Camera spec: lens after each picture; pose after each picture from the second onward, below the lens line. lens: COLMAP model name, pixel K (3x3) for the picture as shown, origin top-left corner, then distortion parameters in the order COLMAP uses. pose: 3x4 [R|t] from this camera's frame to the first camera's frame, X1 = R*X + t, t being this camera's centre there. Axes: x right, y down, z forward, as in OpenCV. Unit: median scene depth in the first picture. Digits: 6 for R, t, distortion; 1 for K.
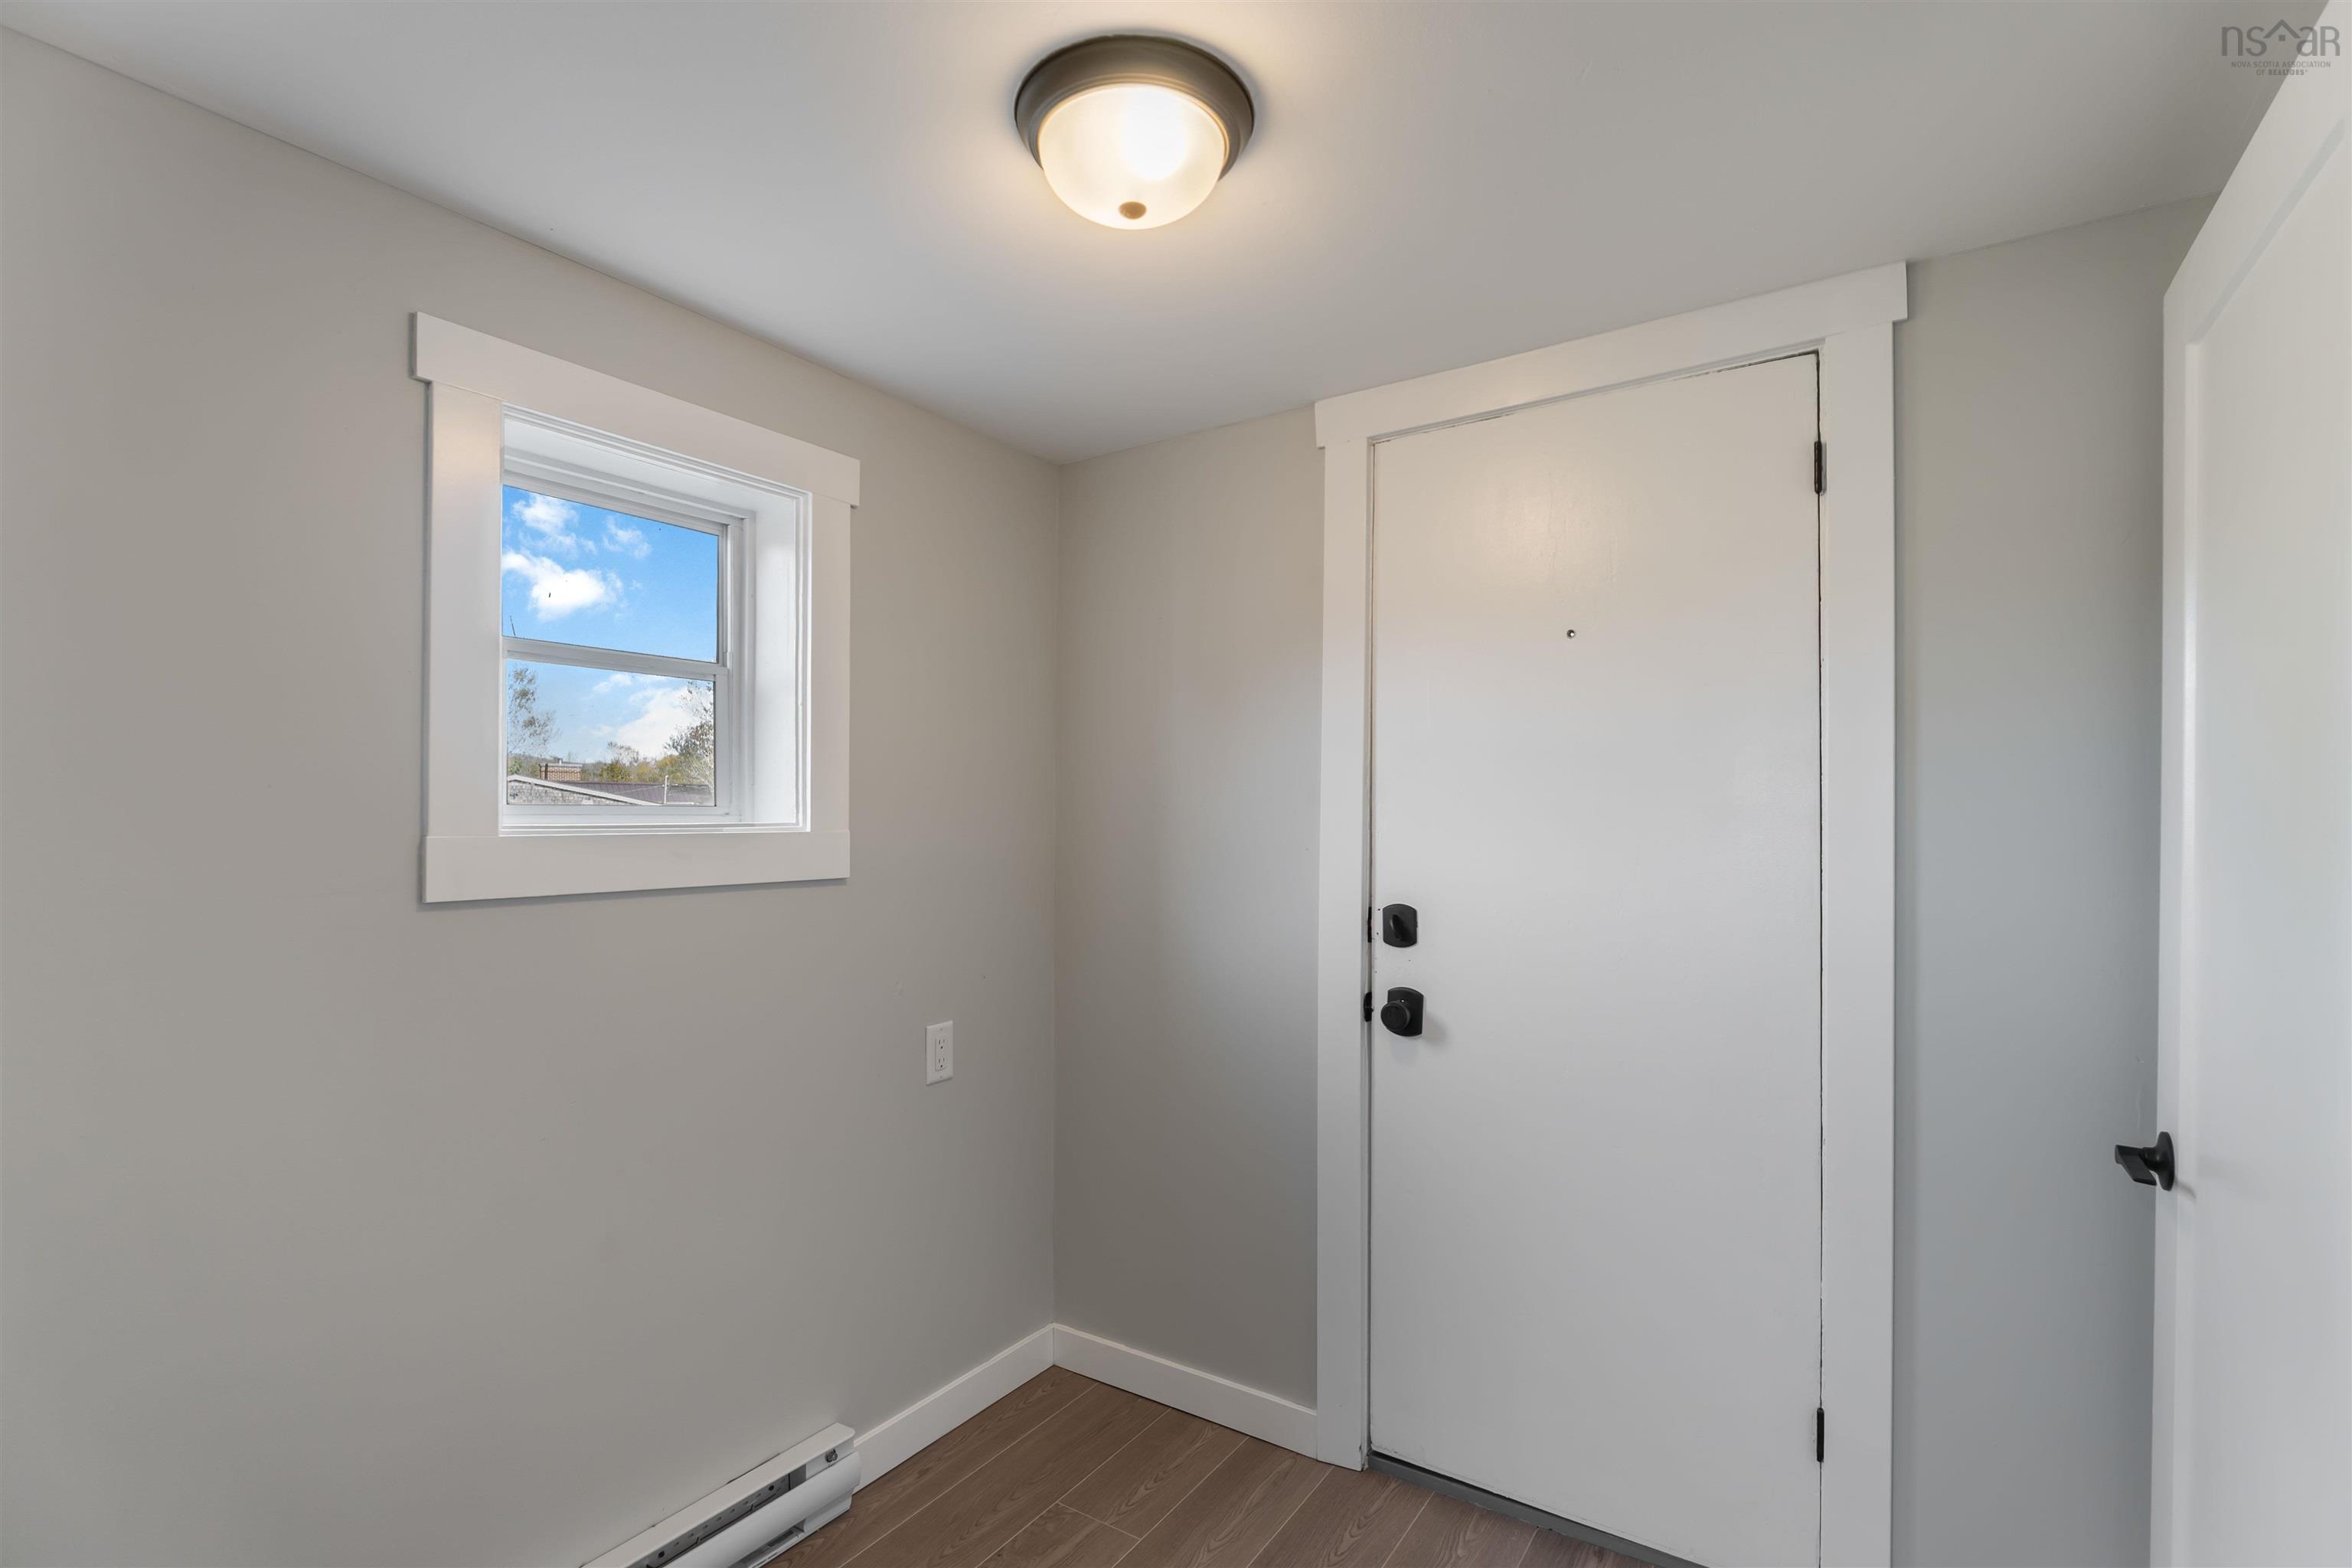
lens RADIAL K [[1081.0, 0, 1183.6], [0, 1081.0, 803.9], [0, 0, 1]] dist [-0.008524, 0.000660]
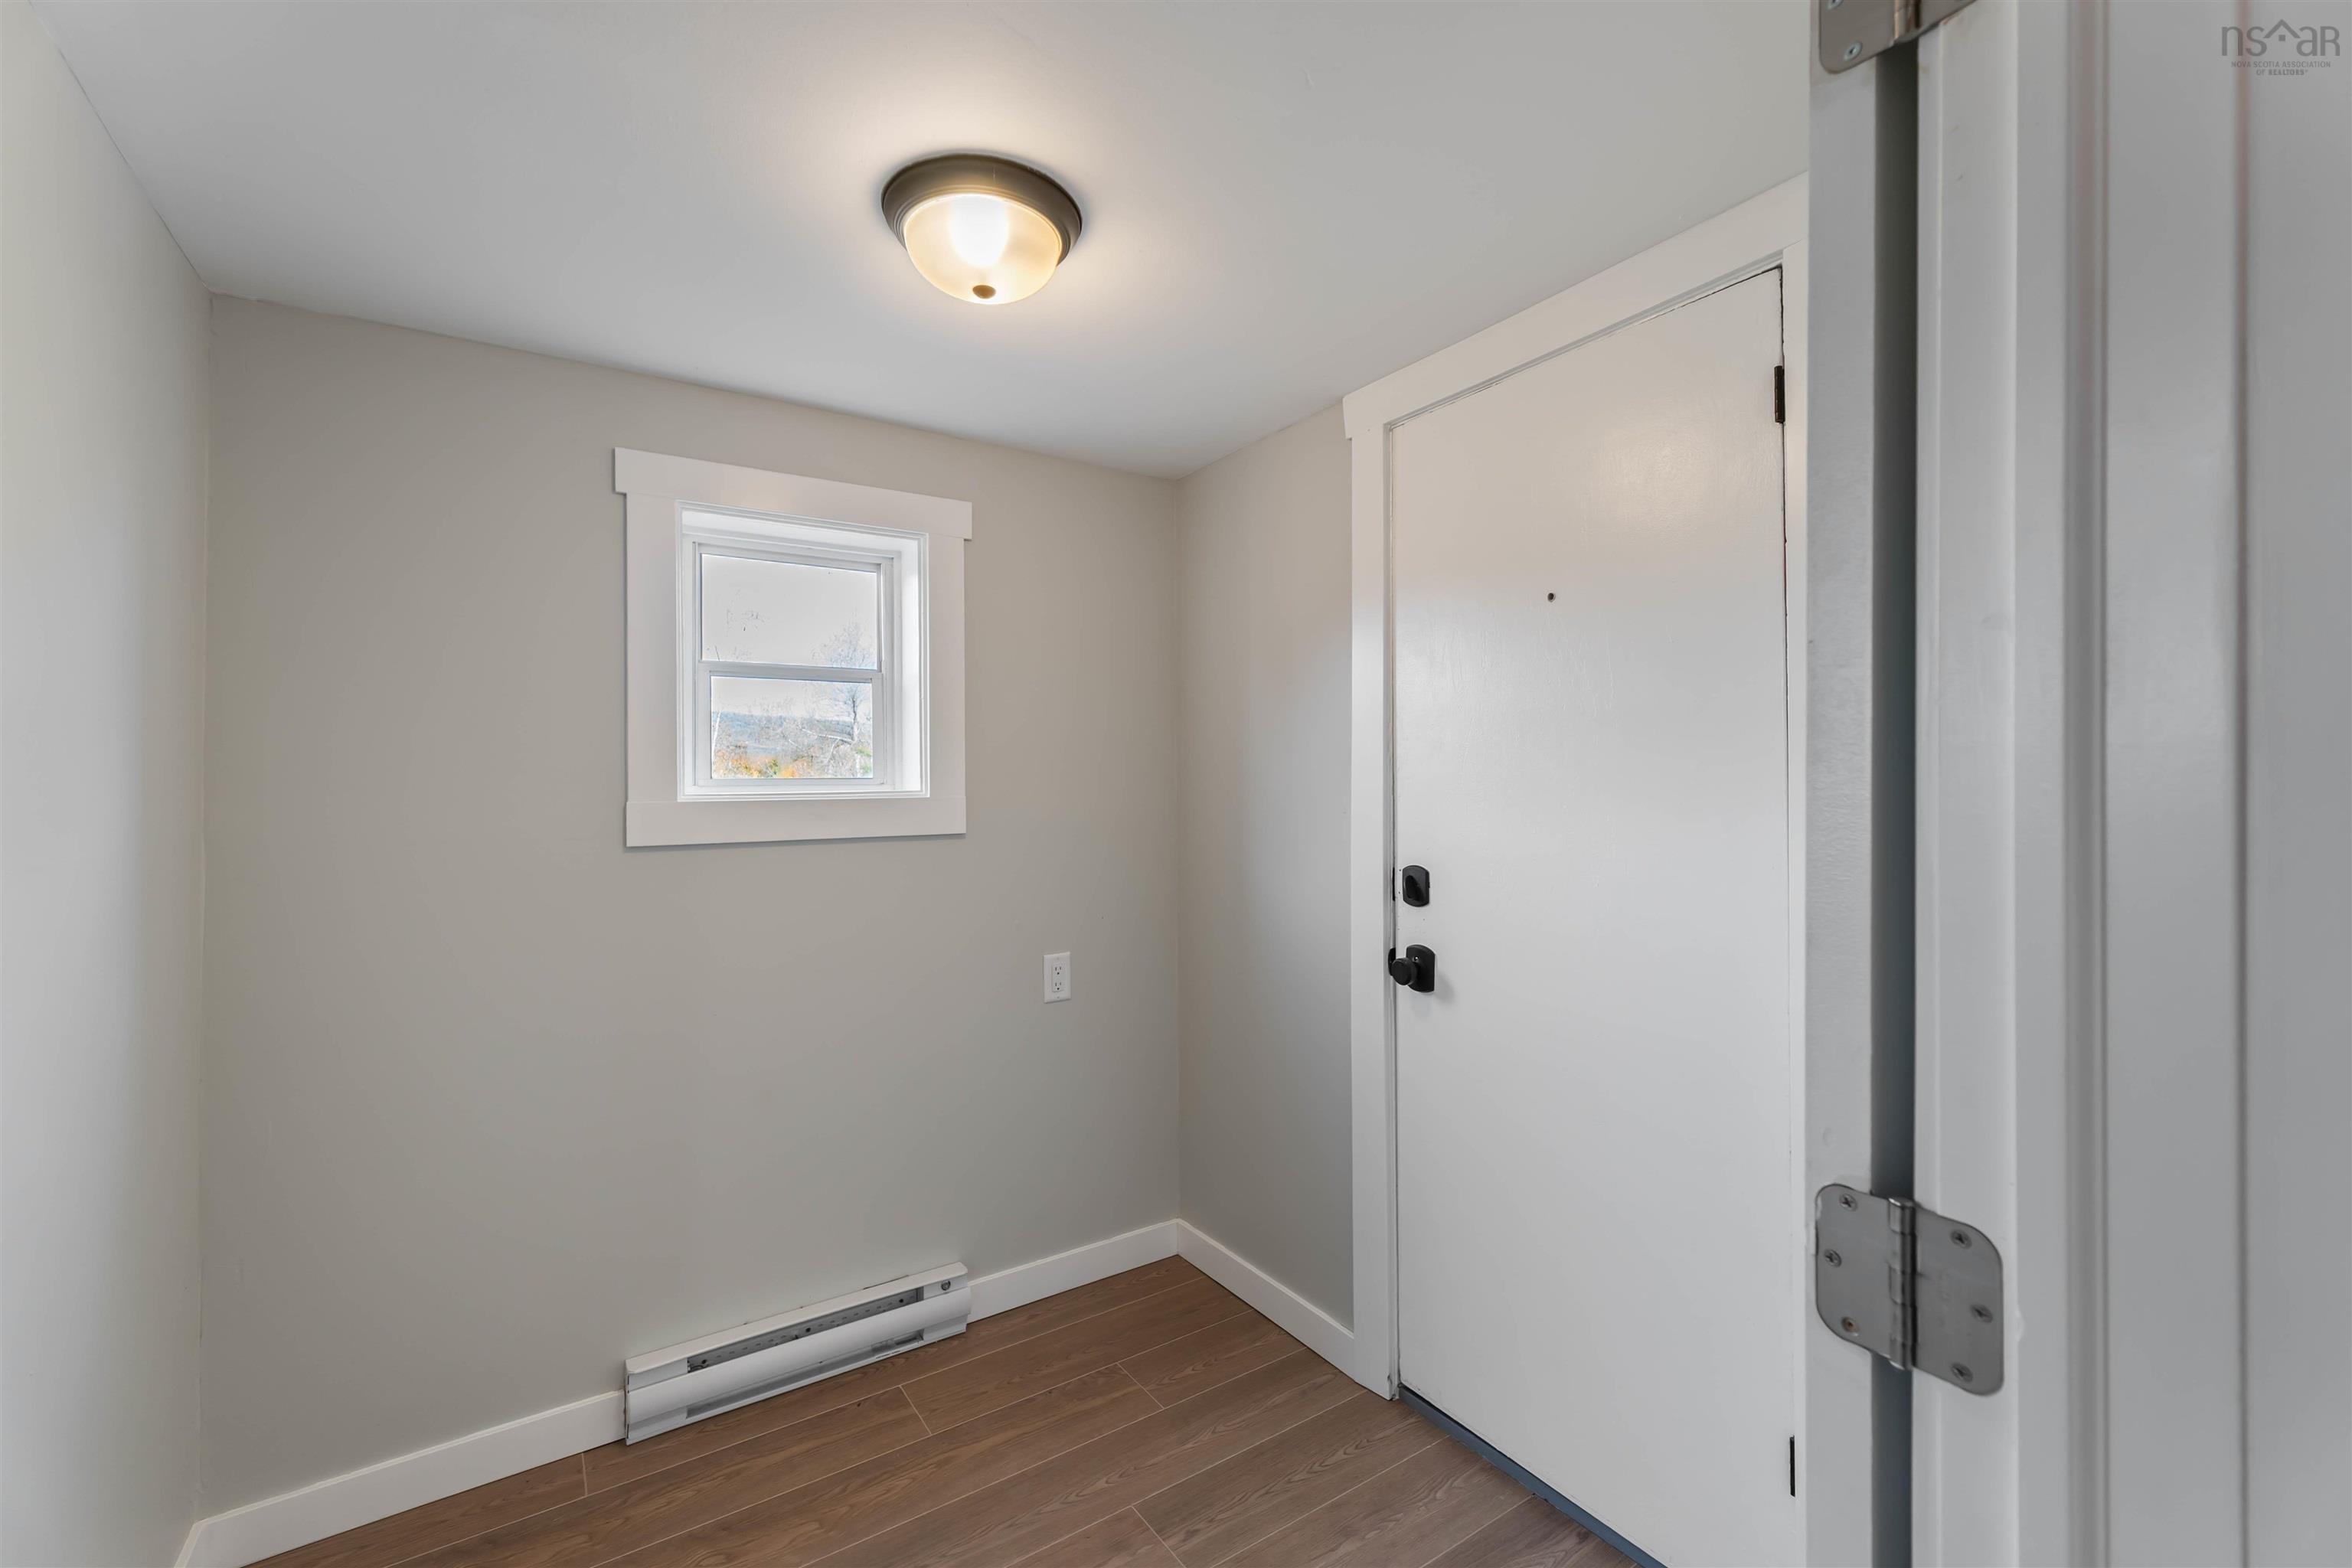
lens RADIAL K [[983.0, 0, 1192.4], [0, 983.0, 771.7], [0, 0, 1]] dist [0.000473, 0.000668]
pose [[0.922227, -0.010487, -0.386506, 0.374072], [0.012066, 0.999926, 0.001659, -0.002545], [0.386460, -0.006193, 0.922285, 0.037898]]
